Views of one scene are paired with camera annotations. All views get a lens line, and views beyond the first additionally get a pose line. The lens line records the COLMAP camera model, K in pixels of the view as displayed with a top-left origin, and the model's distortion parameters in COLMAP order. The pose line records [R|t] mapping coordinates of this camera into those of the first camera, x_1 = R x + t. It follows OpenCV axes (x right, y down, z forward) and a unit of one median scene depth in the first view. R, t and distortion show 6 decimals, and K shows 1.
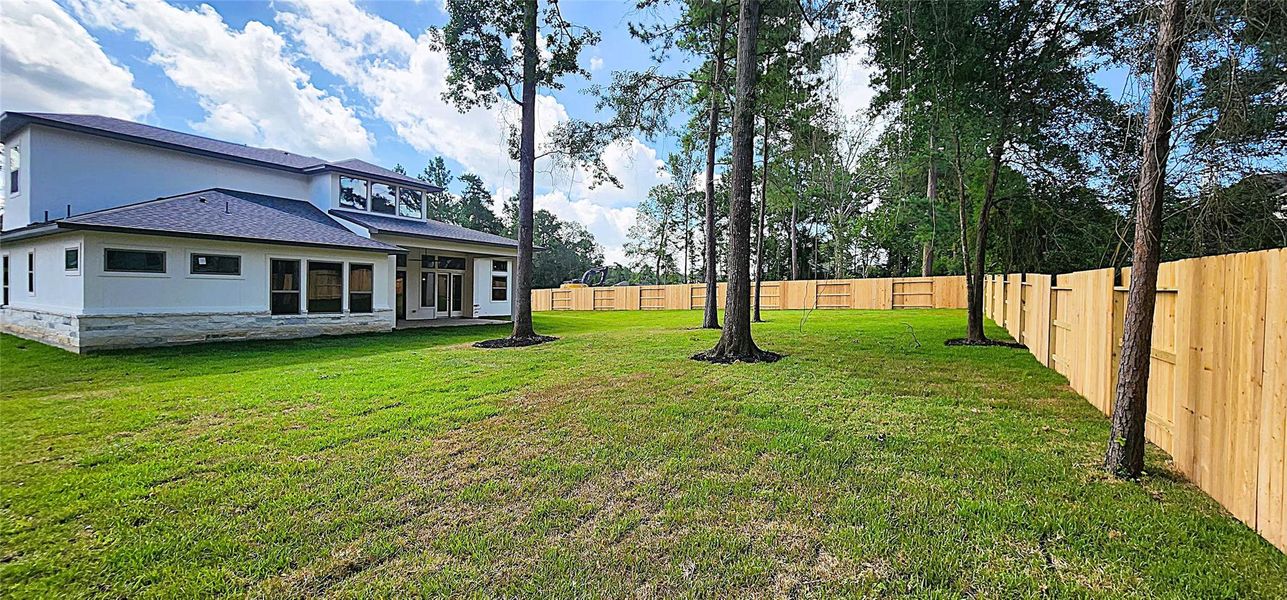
lens RADIAL K [[524.5, 0, 643.5], [0, 524.5, 300.0], [0, 0, 1]] dist [0.001034, 0.000188]
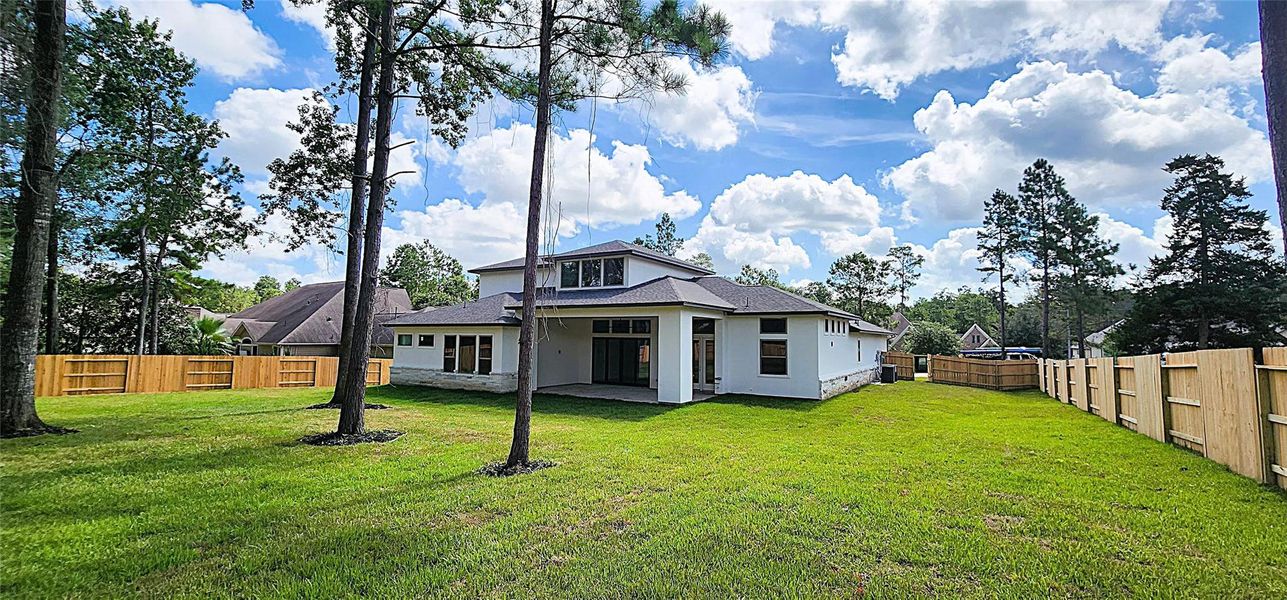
lens RADIAL K [[524.5, 0, 643.5], [0, 524.5, 300.0], [0, 0, 1]] dist [0.001034, 0.000188]
pose [[-0.001544, -0.091830, -0.995774, 0.761745], [-0.027524, 0.995401, -0.091753, -0.051145], [0.999620, 0.027266, -0.004064, 1.434797]]
